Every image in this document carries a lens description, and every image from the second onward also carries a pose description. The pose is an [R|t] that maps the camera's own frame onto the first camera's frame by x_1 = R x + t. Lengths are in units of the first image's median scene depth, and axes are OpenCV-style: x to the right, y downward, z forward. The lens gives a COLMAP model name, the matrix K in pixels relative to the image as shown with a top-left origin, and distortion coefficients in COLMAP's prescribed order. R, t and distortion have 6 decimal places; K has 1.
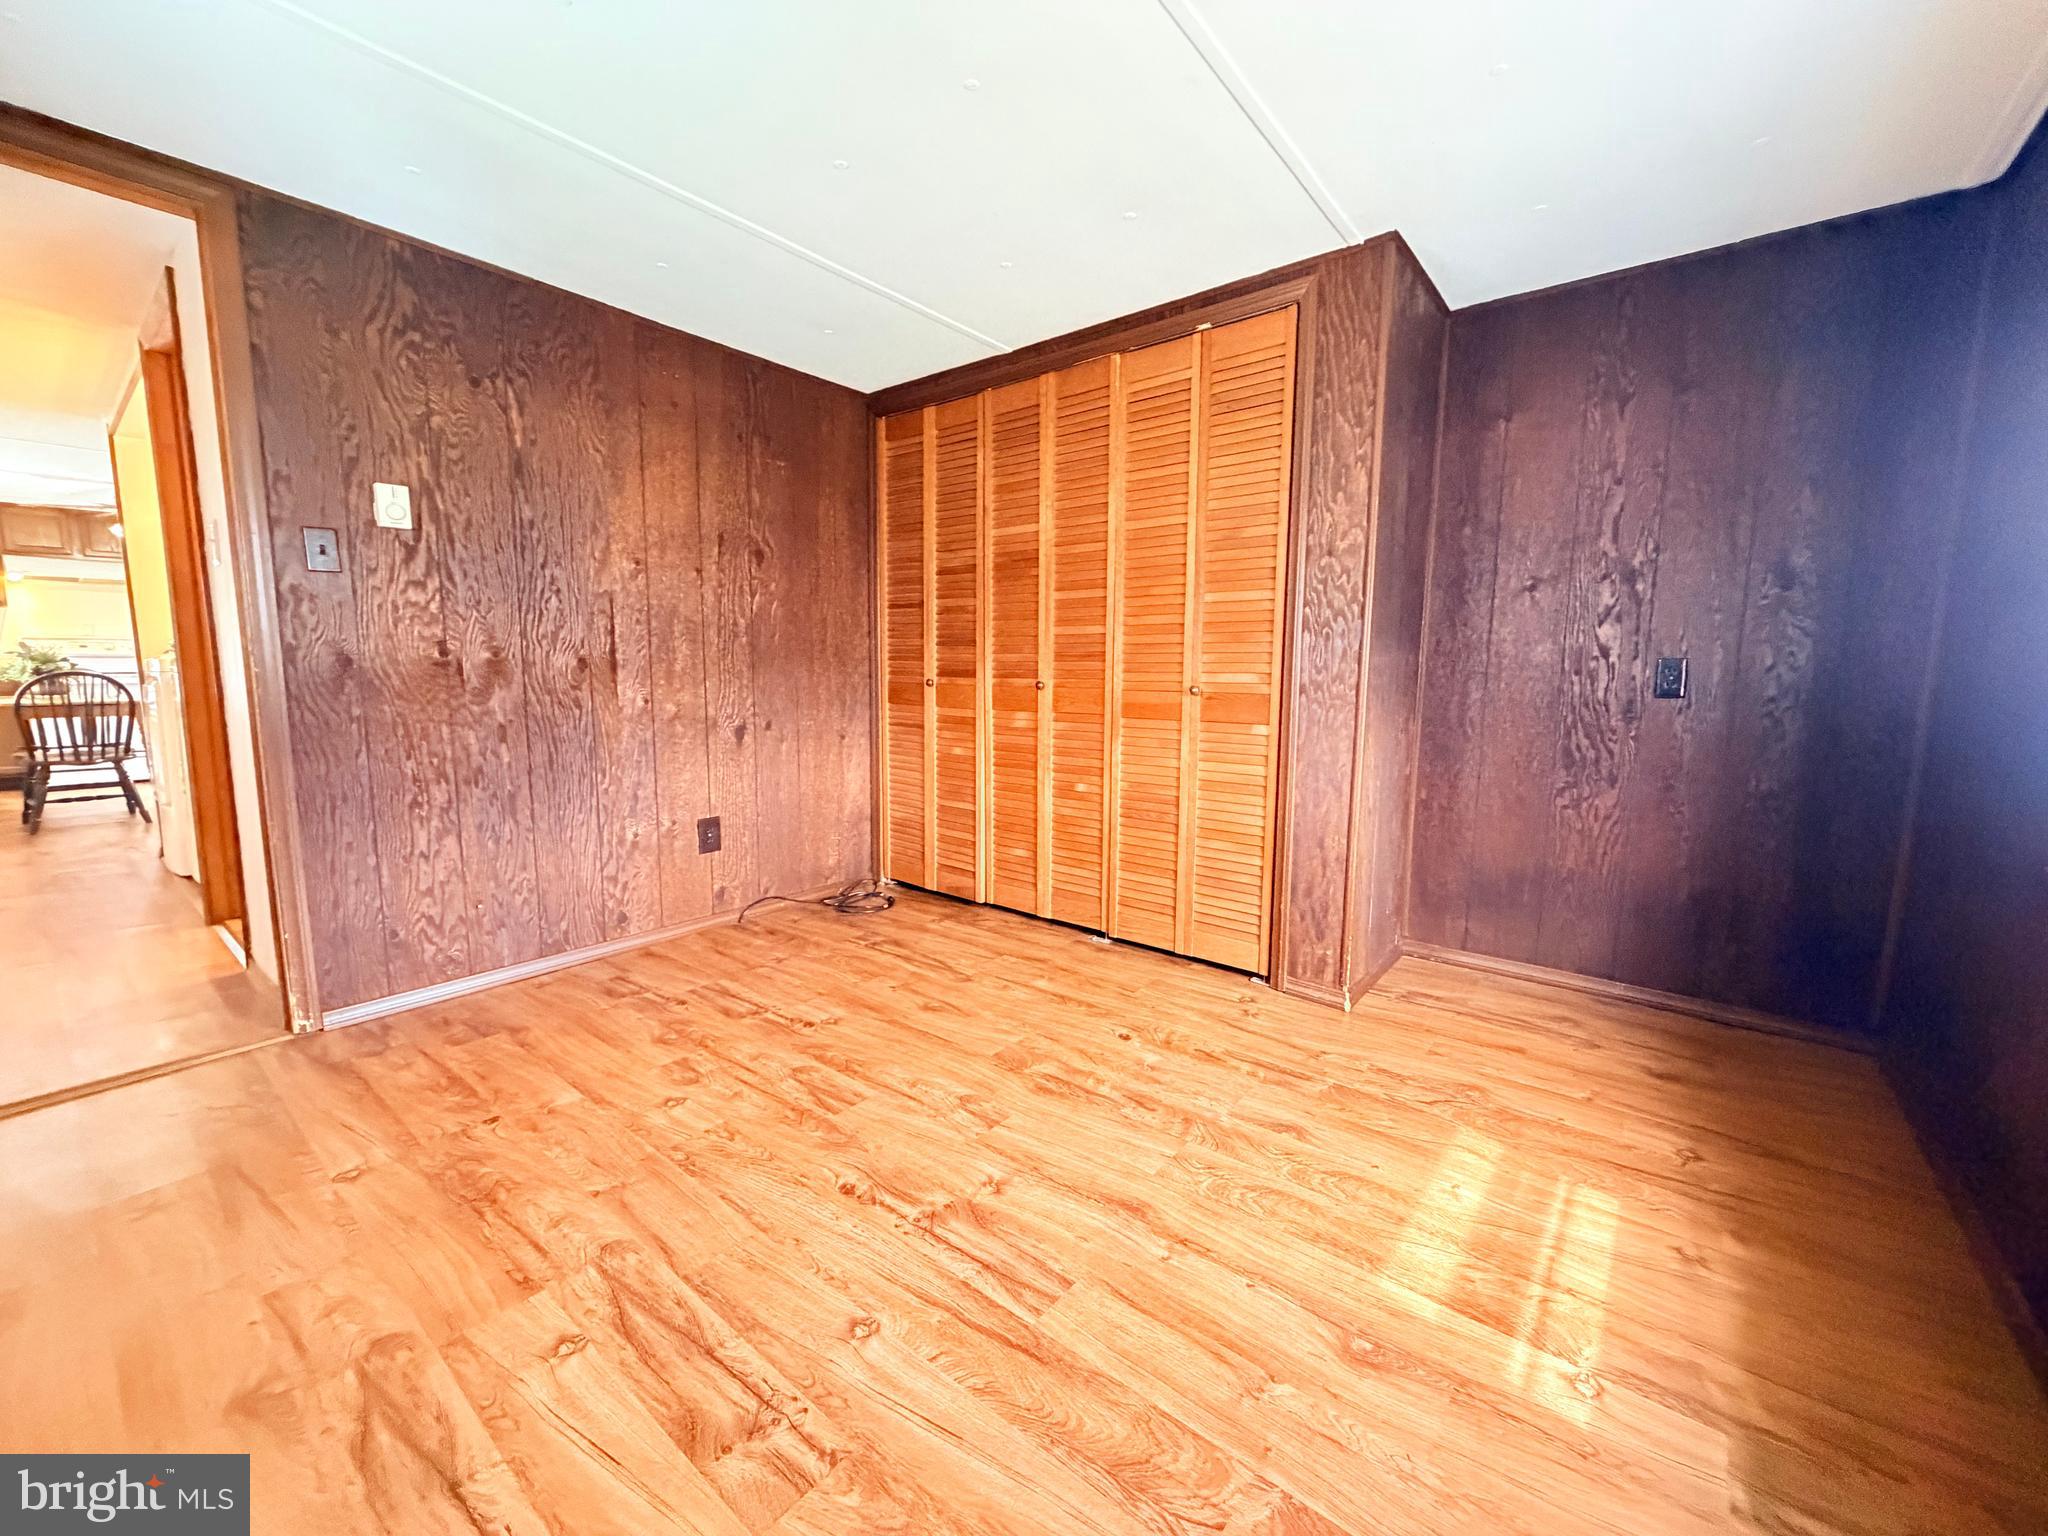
lens RADIAL K [[815.4, 0, 1014.9], [0, 815.4, 769.0], [0, 0, 1]] dist [0.002082, -0.000401]
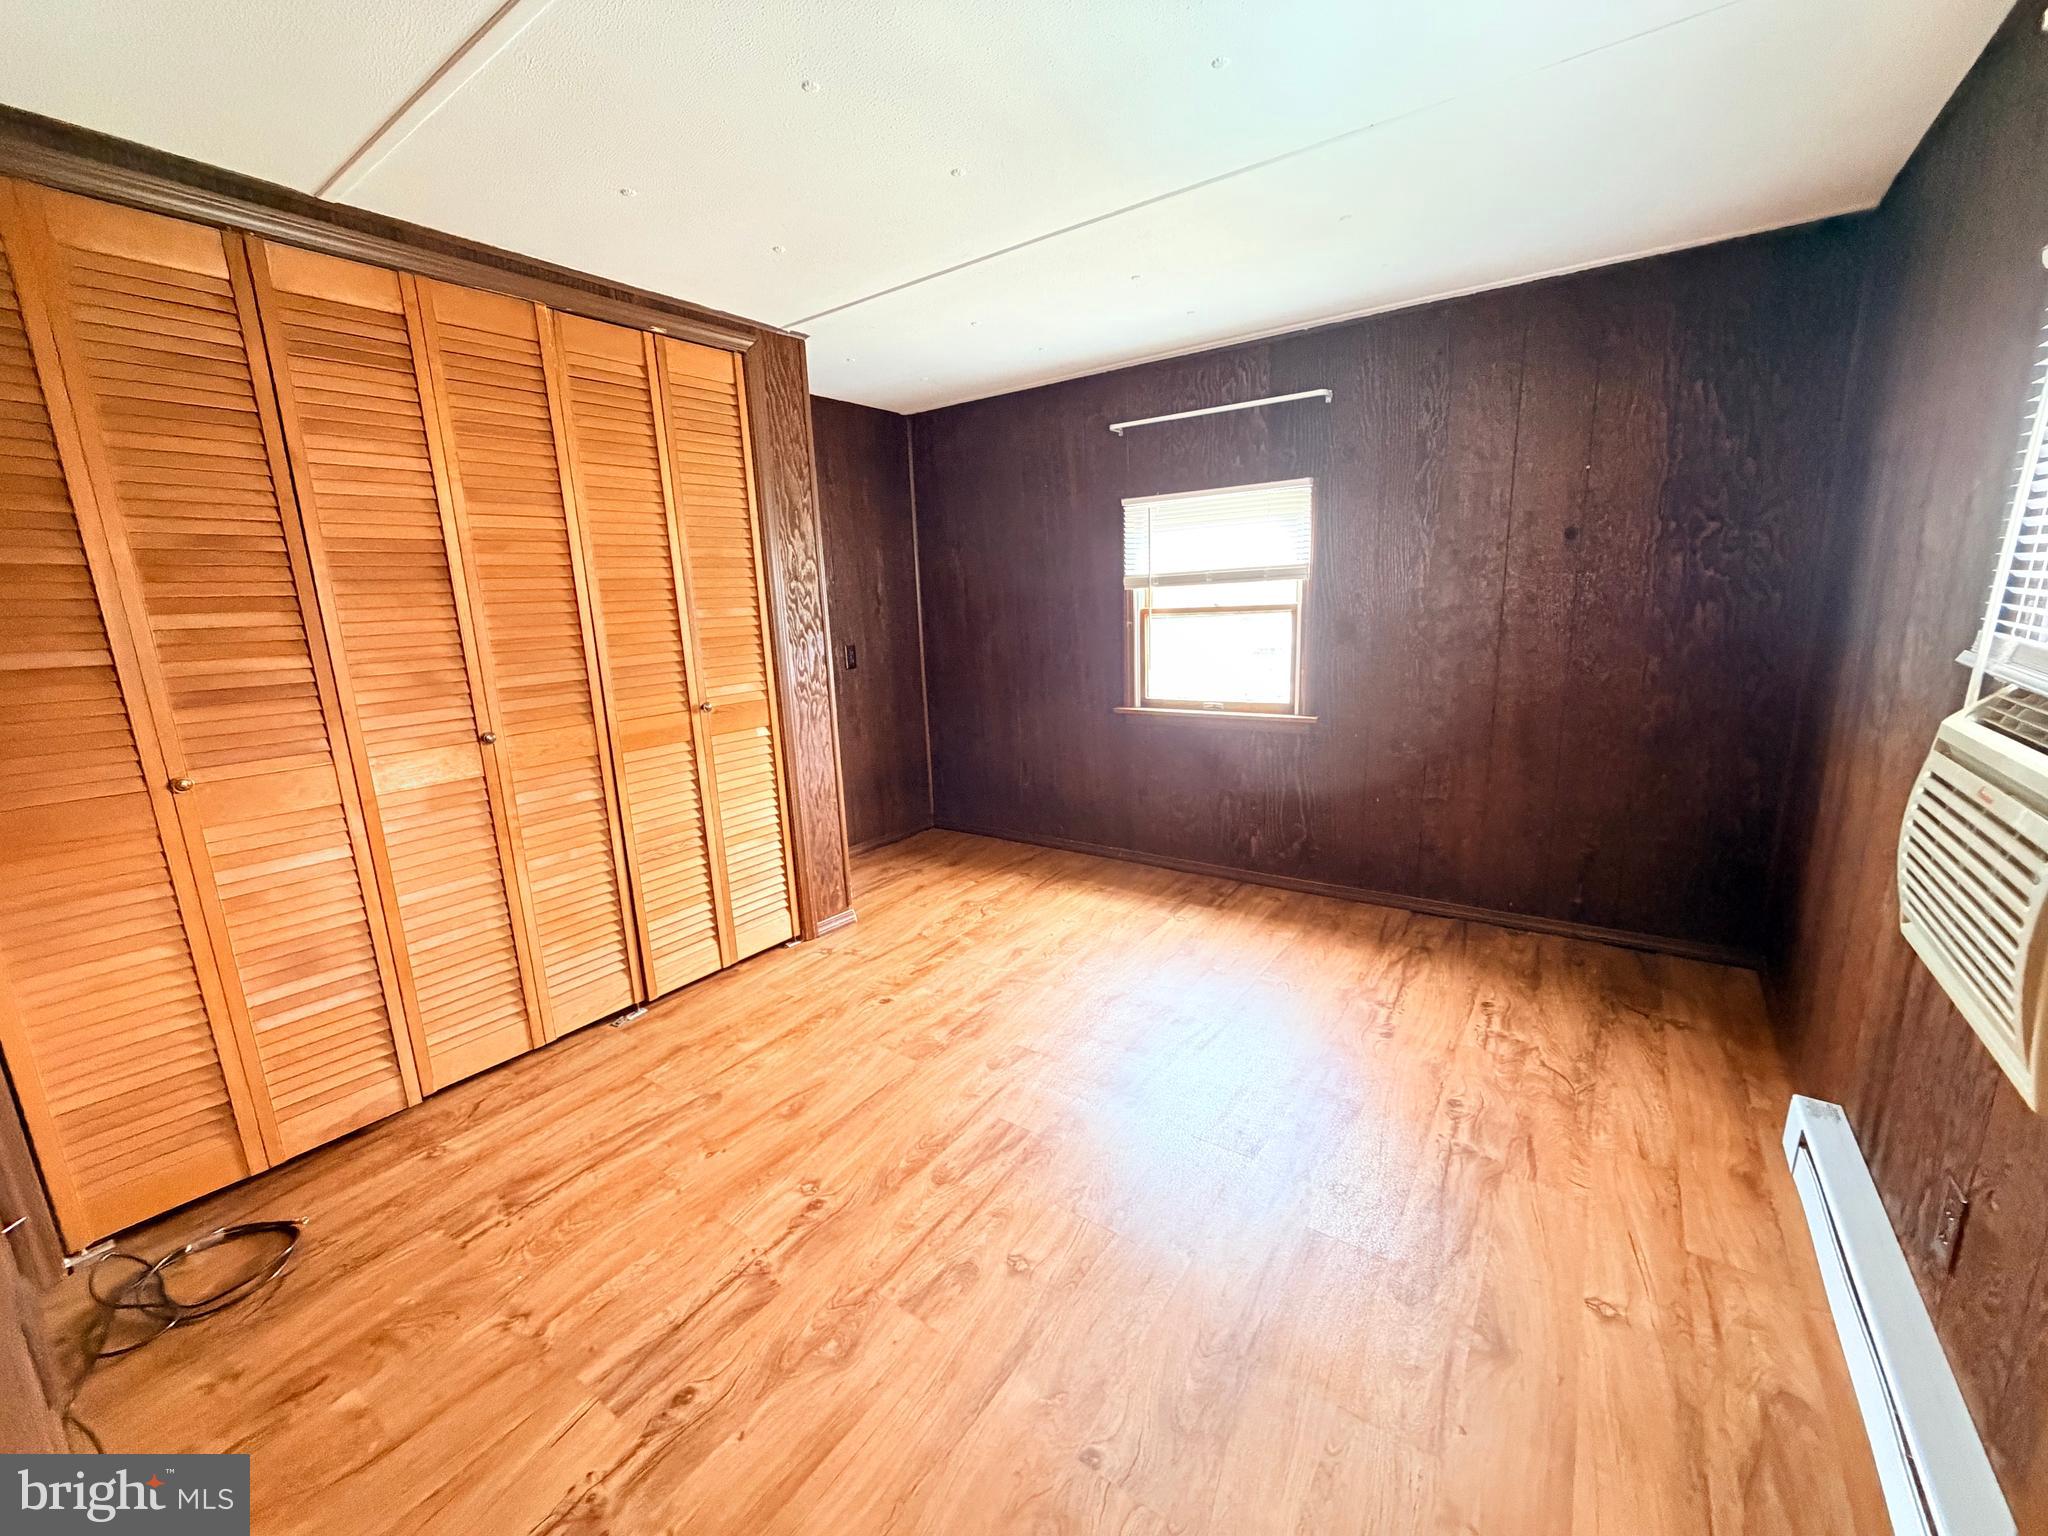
lens RADIAL K [[815.4, 0, 1018.8], [0, 815.4, 765.3], [0, 0, 1]] dist [0.002082, -0.000401]
pose [[-0.061222, -0.210722, 0.975627, -0.888605], [0.166231, 0.961657, 0.218136, -0.204049], [-0.984184, 0.175535, -0.023846, 0.741716]]
